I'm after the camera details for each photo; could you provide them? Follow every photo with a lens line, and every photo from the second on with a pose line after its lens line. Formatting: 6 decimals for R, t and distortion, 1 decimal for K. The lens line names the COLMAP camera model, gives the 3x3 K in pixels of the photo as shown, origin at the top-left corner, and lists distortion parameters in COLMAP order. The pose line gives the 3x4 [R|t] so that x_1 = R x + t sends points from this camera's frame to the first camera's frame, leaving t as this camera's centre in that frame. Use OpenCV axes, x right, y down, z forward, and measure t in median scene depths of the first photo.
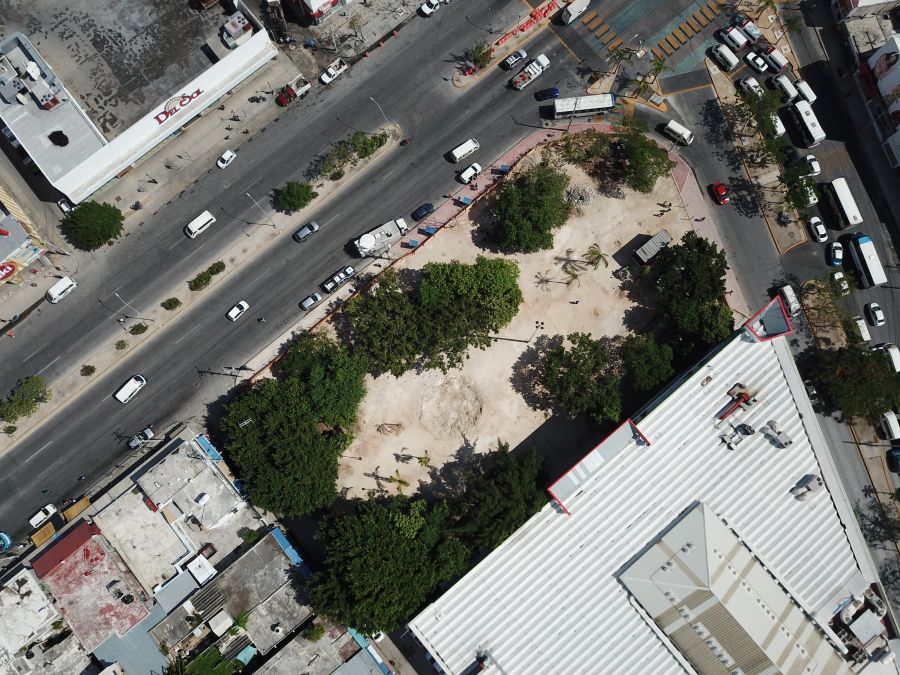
lens RADIAL K [[683.9, 0, 450.4], [0, 683.9, 348.2], [0, 0, 1]] dist [0.007263, -0.004180]
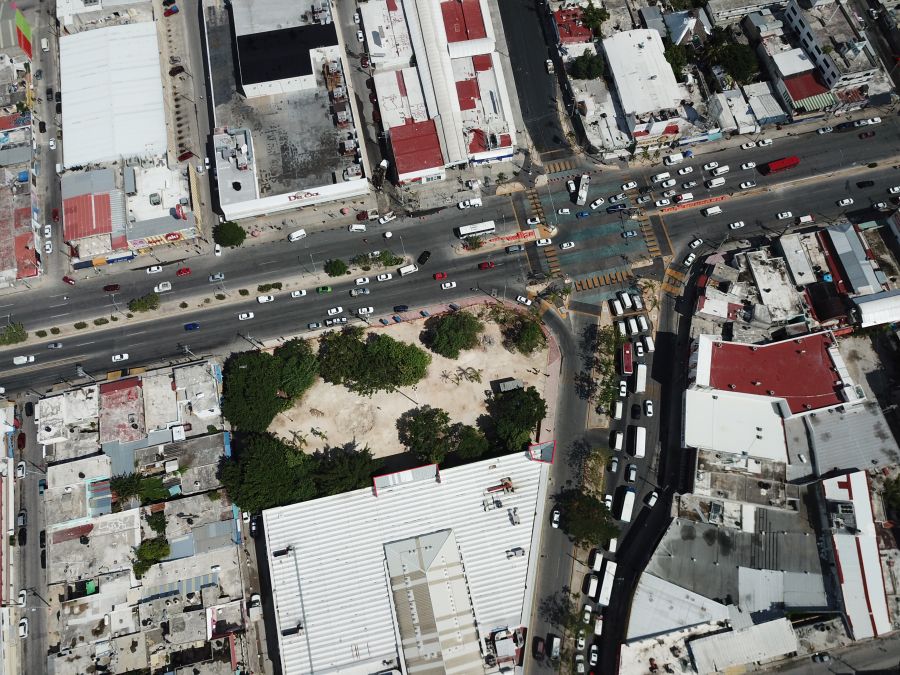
lens RADIAL K [[683.9, 0, 450.4], [0, 683.9, 348.2], [0, 0, 1]] dist [0.007263, -0.004180]
pose [[0.887165, 0.430375, -0.166482, 0.408877], [-0.454354, 0.877725, -0.152184, 0.087224], [0.080629, 0.210654, 0.974230, -0.616878]]
